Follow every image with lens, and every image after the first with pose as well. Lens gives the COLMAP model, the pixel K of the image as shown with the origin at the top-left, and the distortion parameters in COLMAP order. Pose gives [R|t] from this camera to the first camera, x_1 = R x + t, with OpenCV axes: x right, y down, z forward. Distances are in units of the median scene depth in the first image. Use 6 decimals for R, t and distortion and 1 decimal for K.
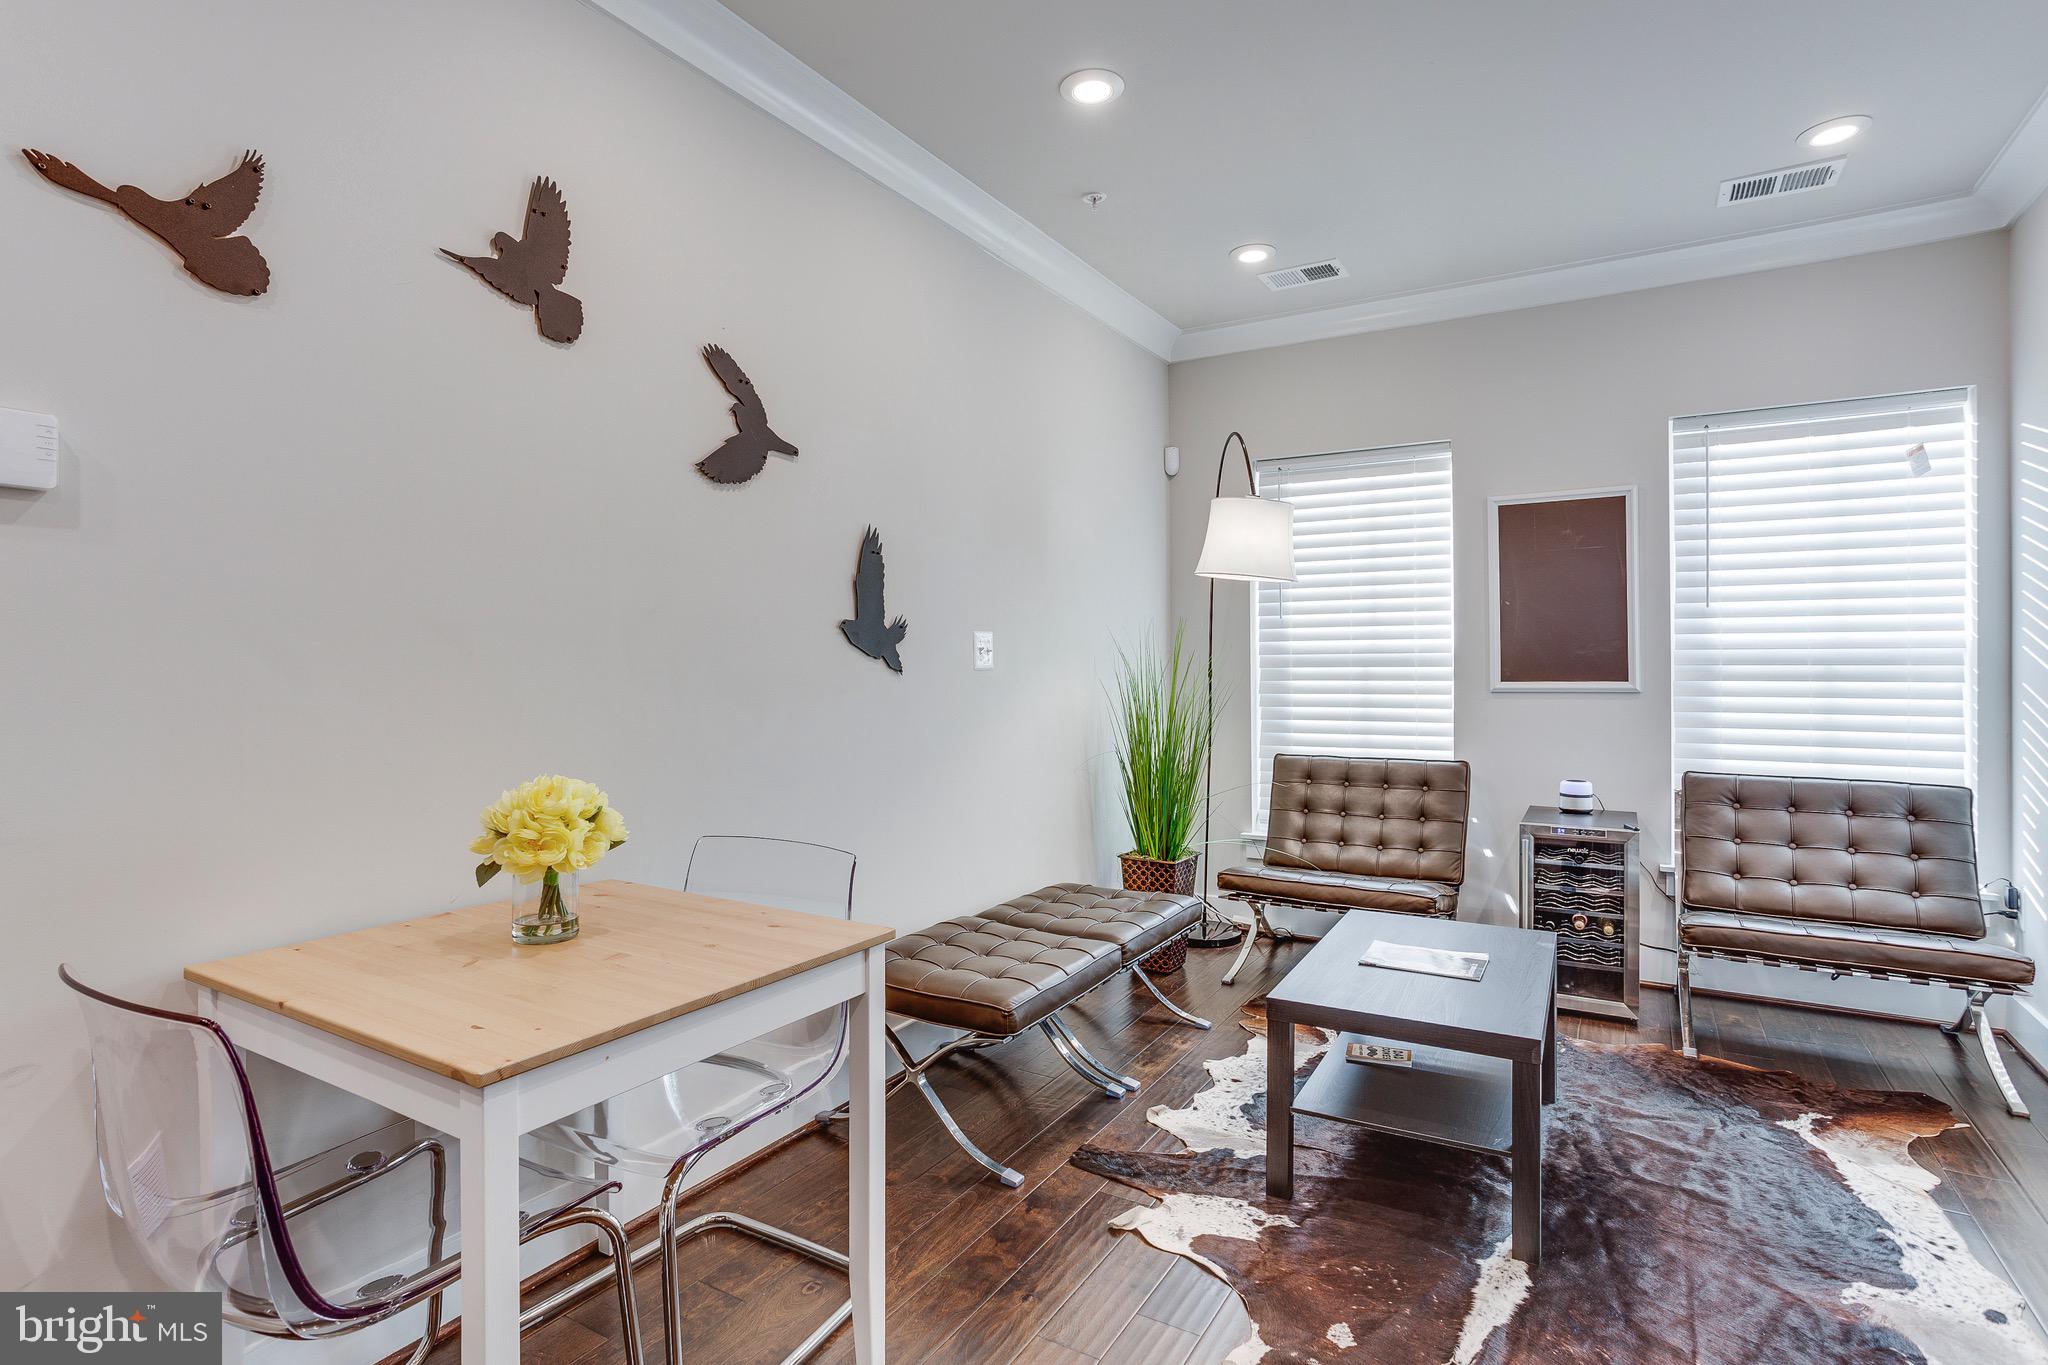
lens RADIAL K [[998.2, 0, 1019.3], [0, 998.2, 663.9], [0, 0, 1]] dist [-0.052065, 0.030681]
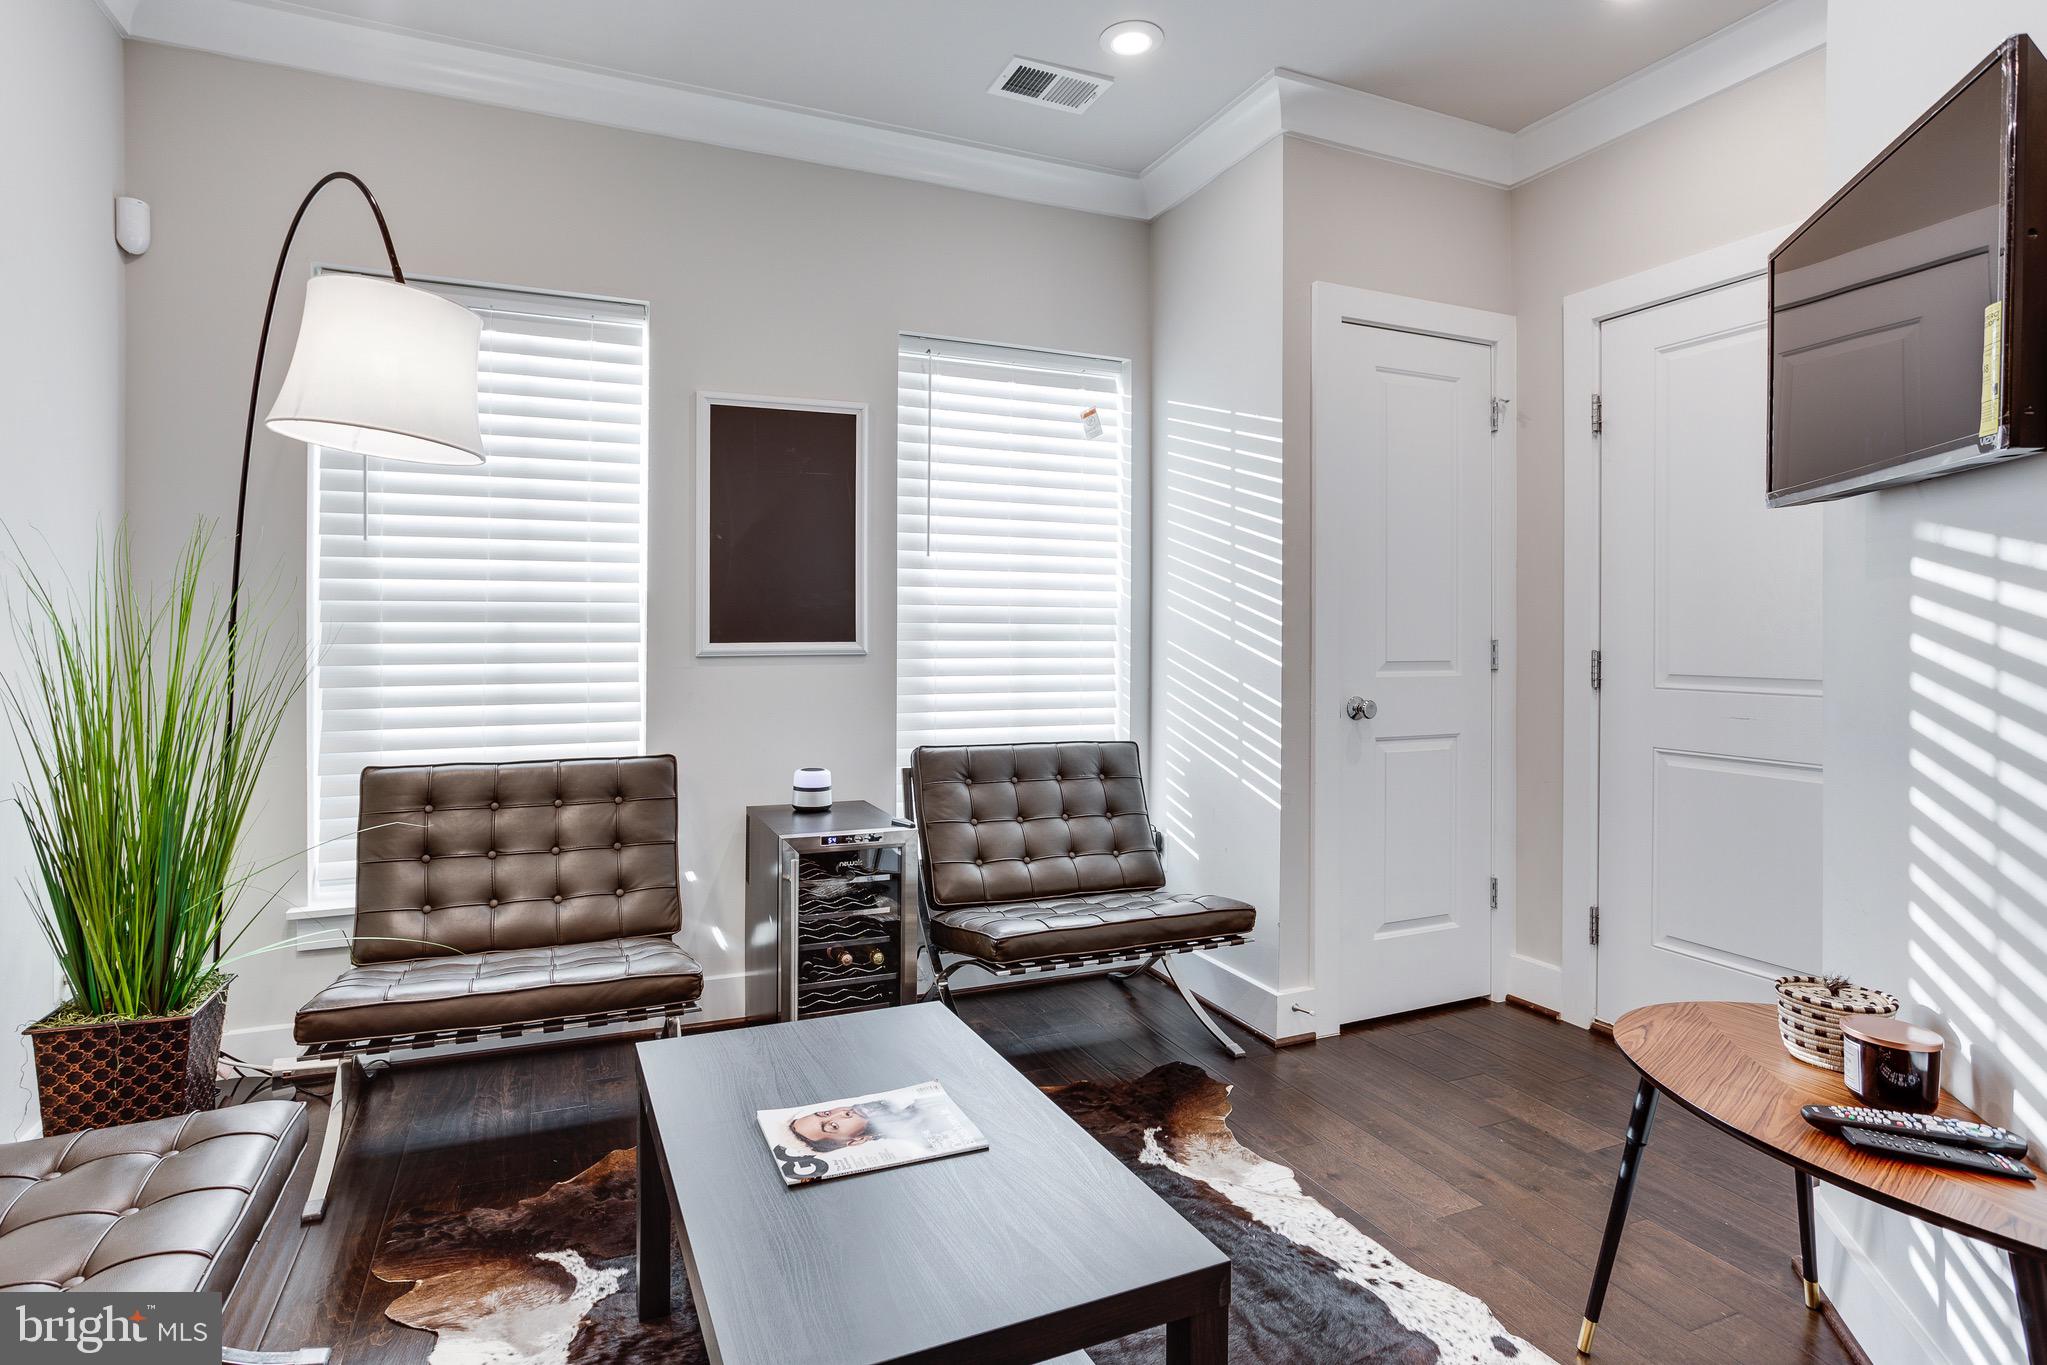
lens RADIAL K [[1077.3, 0, 1020.1], [0, 1077.3, 626.0], [0, 0, 1]] dist [-0.037089, 0.025604]
pose [[0.591630, 0.005543, 0.806191, -0.024773], [-0.007341, 0.999972, -0.001489, 0.004844], [-0.806176, -0.005037, 0.591654, 0.352866]]
